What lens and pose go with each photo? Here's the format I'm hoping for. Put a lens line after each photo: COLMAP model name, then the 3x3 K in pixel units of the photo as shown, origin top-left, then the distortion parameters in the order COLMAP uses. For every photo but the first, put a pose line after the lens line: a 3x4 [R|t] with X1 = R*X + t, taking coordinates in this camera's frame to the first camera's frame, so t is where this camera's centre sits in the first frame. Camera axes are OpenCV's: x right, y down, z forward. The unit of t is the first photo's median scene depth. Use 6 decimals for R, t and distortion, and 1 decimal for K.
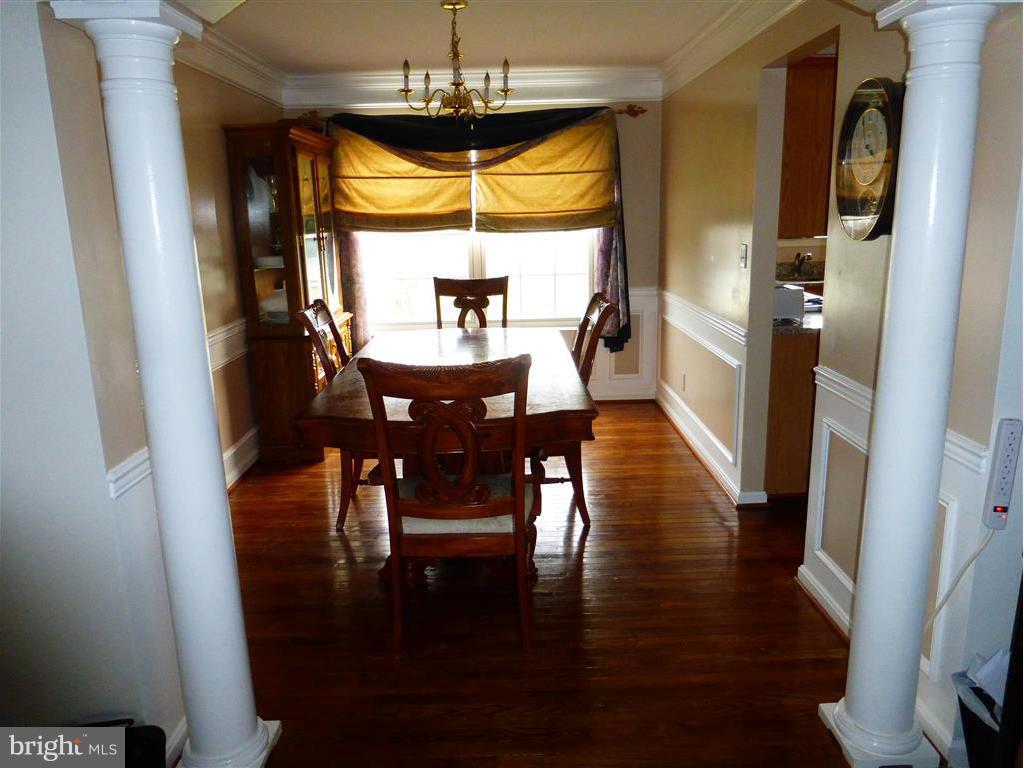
lens RADIAL K [[747.9, 0, 514.8], [0, 747.9, 386.2], [0, 0, 1]] dist [0.015419, -0.019498]
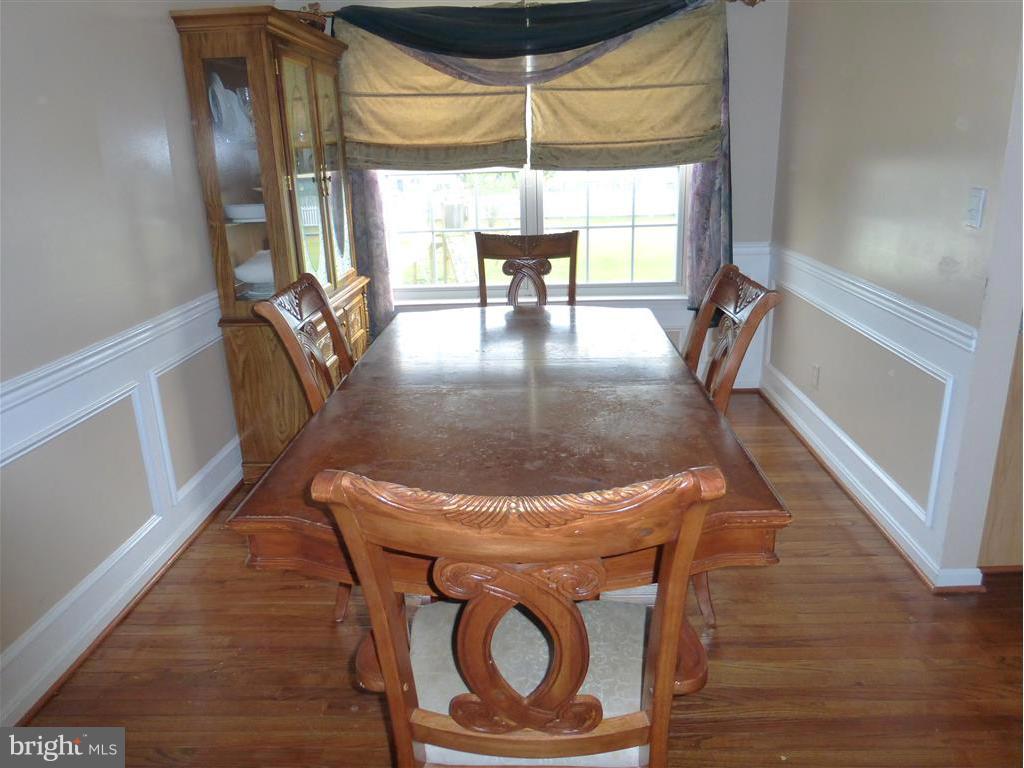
lens RADIAL K [[747.9, 0, 518.5], [0, 747.9, 384.9], [0, 0, 1]] dist [0.015419, -0.019498]
pose [[0.999025, 0.009415, -0.043123, -0.030852], [-0.005962, 0.996815, 0.079529, -0.050785], [0.043734, -0.079195, 0.995899, 0.238902]]
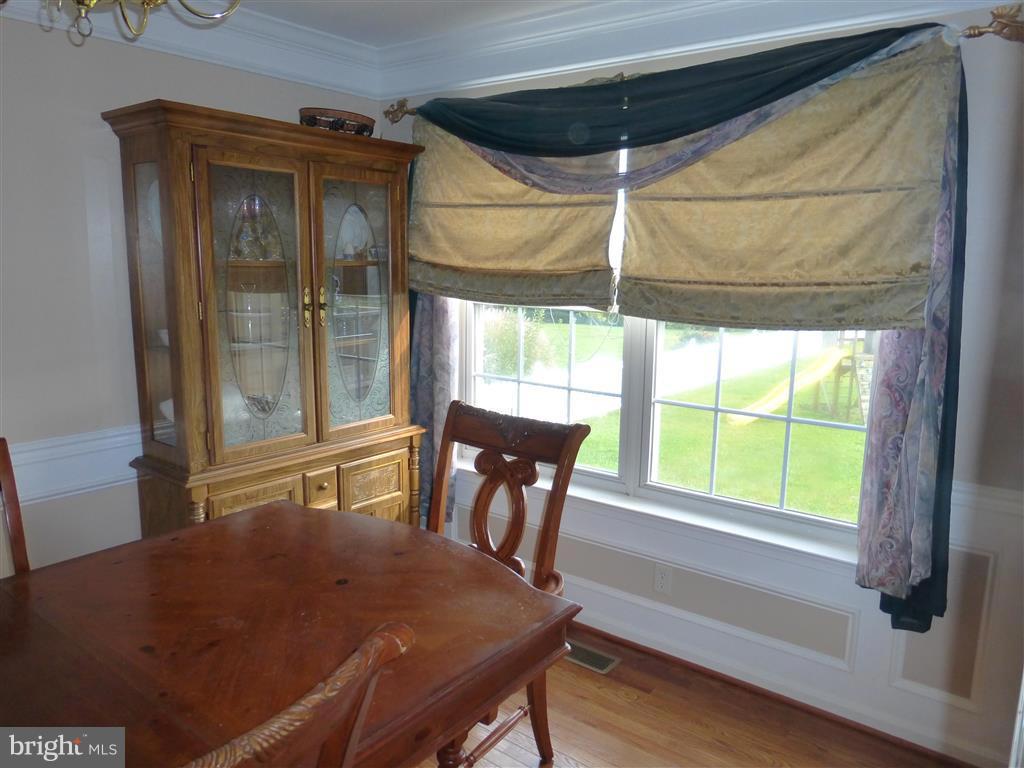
lens RADIAL K [[747.9, 0, 512.1], [0, 747.9, 389.3], [0, 0, 1]] dist [0.015419, -0.019498]
pose [[0.789131, 0.145687, -0.596697, 0.203538], [-0.168151, 0.985592, 0.018258, -0.157031], [0.590760, 0.085928, 0.802259, 0.574925]]
